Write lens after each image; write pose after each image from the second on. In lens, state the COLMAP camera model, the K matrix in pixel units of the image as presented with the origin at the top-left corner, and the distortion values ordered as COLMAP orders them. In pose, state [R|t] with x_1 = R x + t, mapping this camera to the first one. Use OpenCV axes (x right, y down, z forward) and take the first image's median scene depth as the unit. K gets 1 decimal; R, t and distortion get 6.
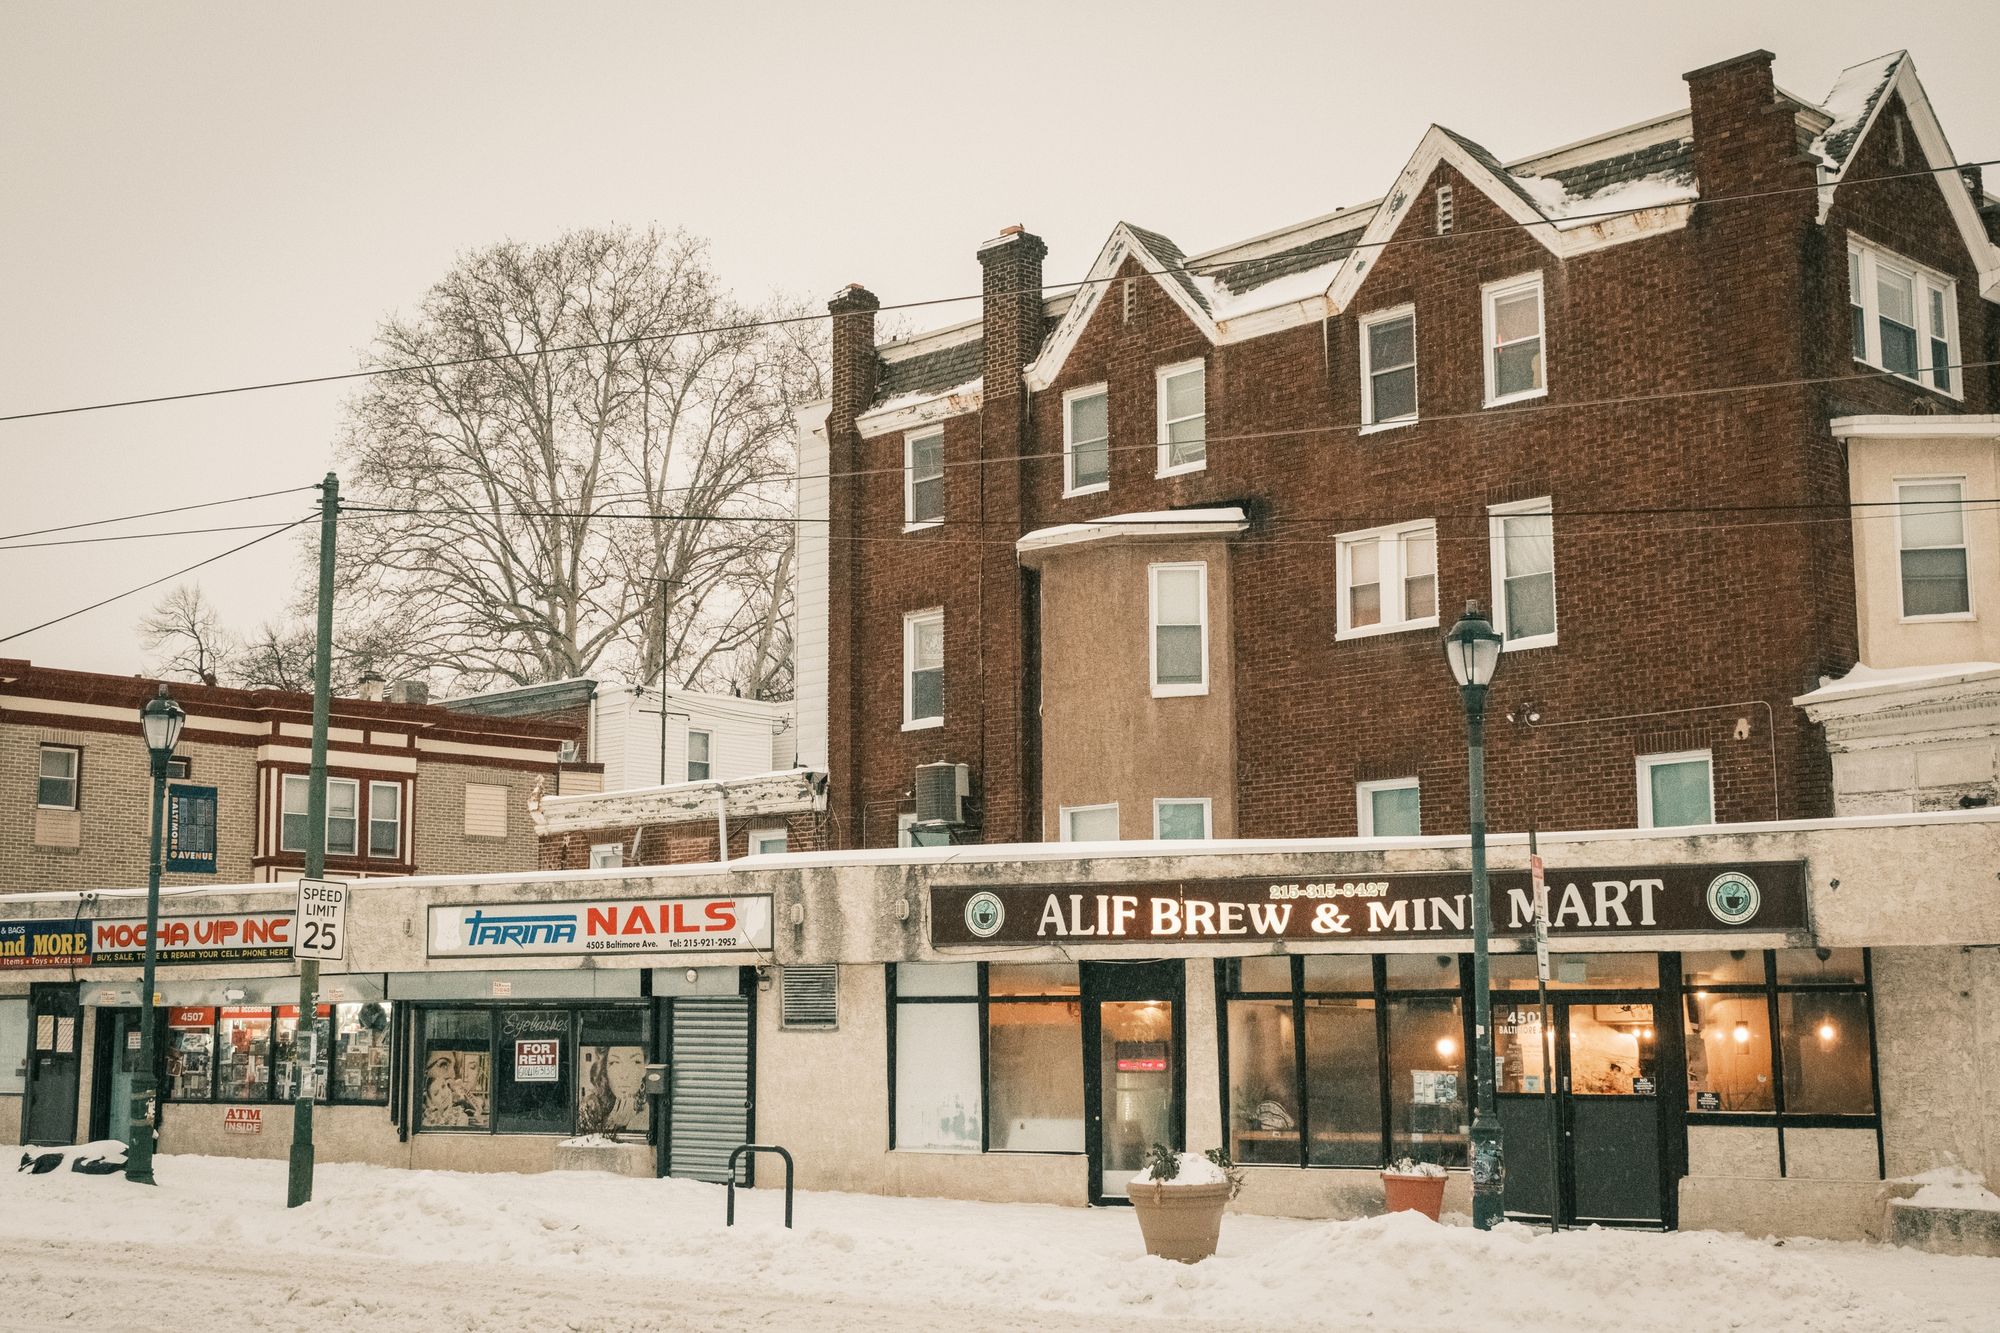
lens RADIAL K [[2541.8, 0, 1000.0], [0, 2541.8, 666.5], [0, 0, 1]] dist [-0.010445, -0.015827]
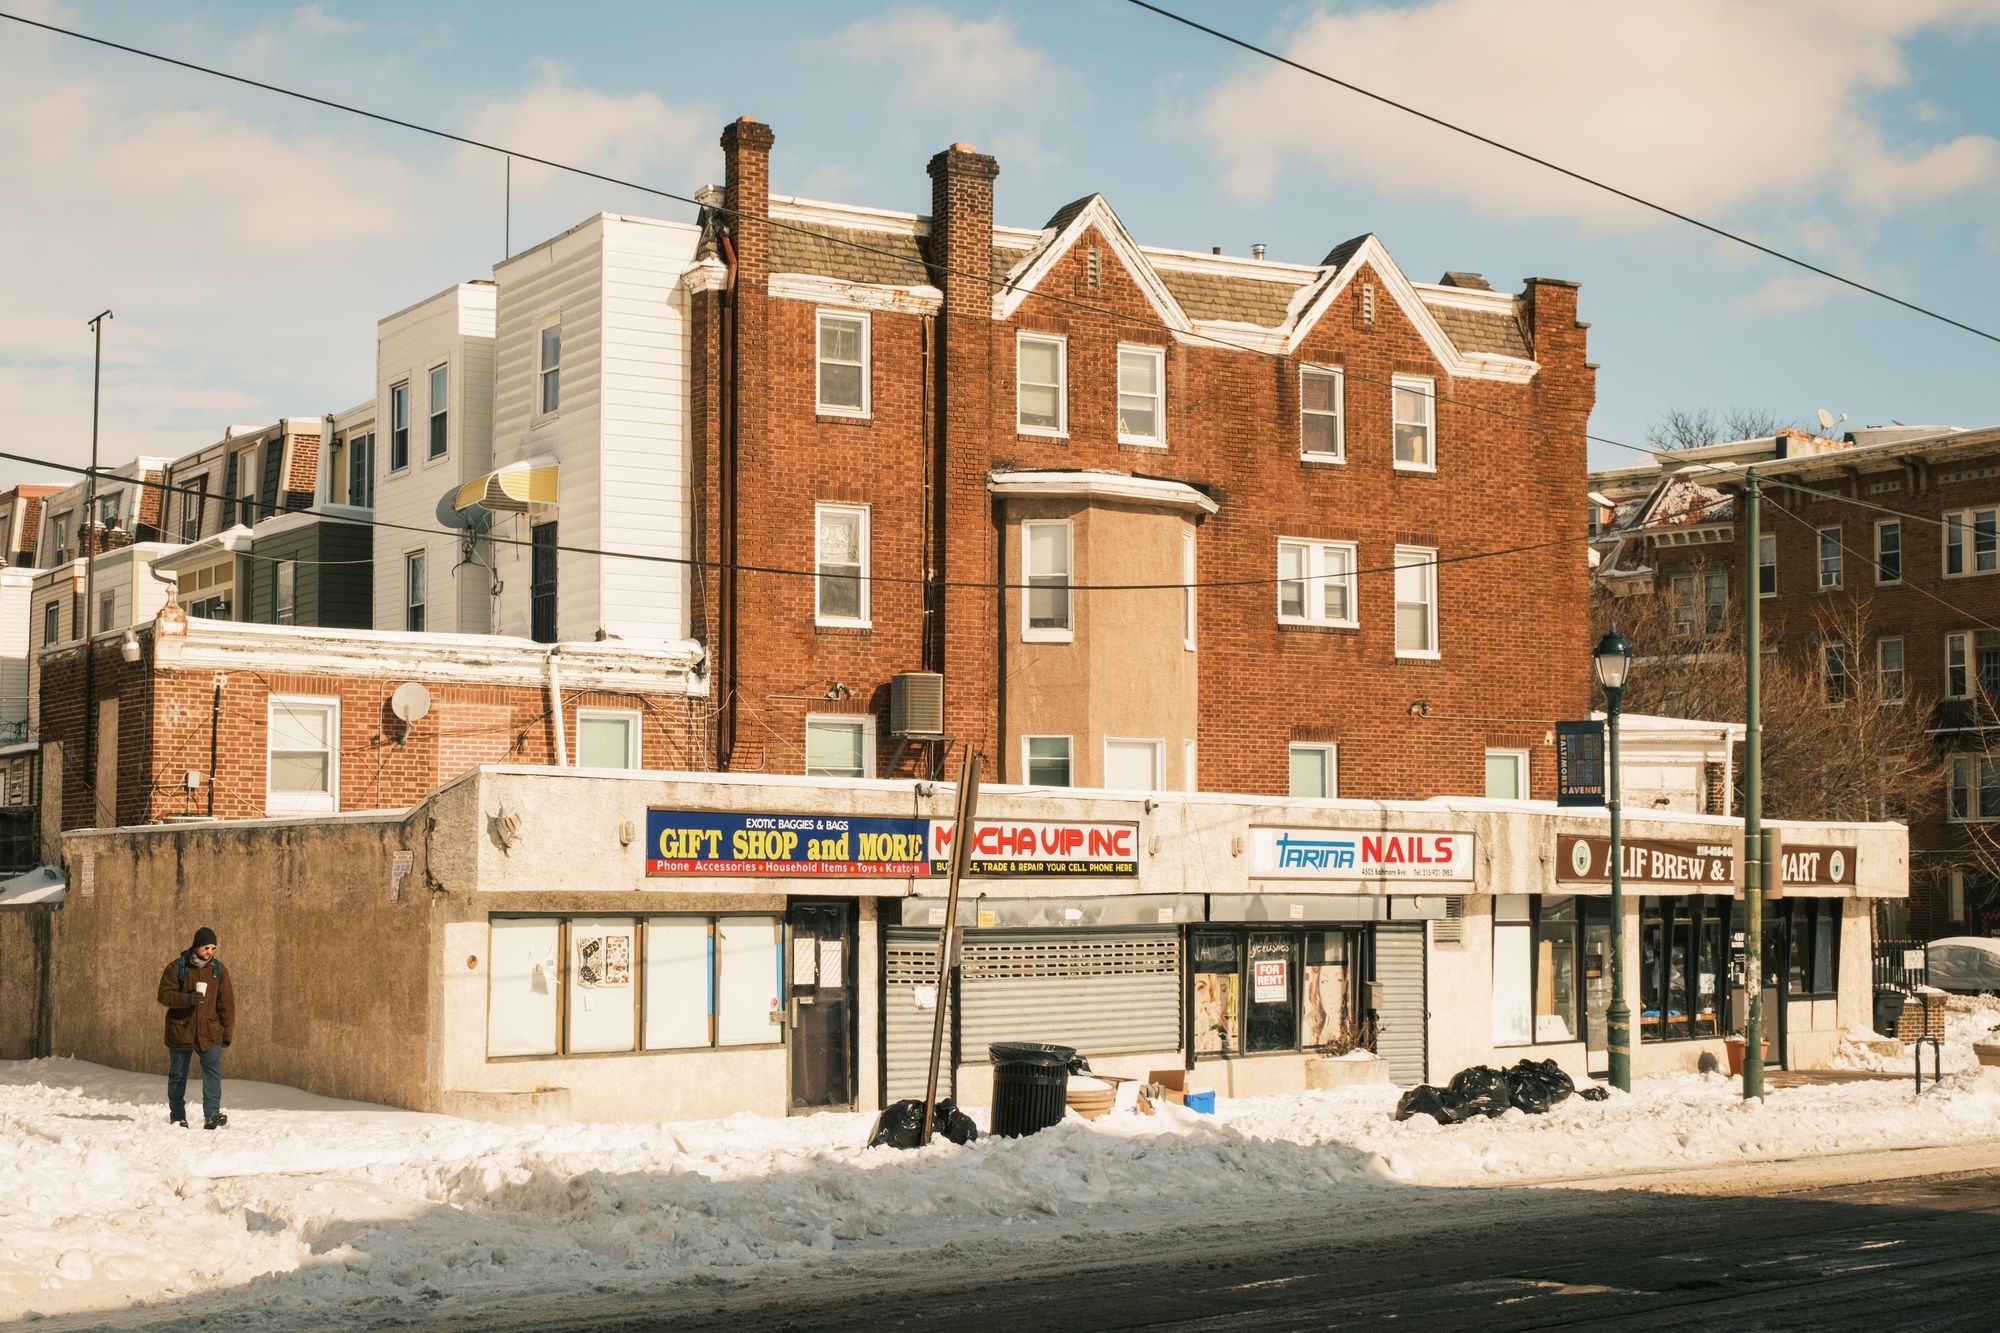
lens RADIAL K [[2814.0, 0, 1000.0], [0, 2814.0, 666.5], [0, 0, 1]] dist [-0.090918, 0.011232]
pose [[0.264023, 0.082175, 0.961009, -1.249235], [-0.147218, 0.988123, -0.044047, 0.093338], [-0.953215, -0.129848, 0.272985, 0.787263]]
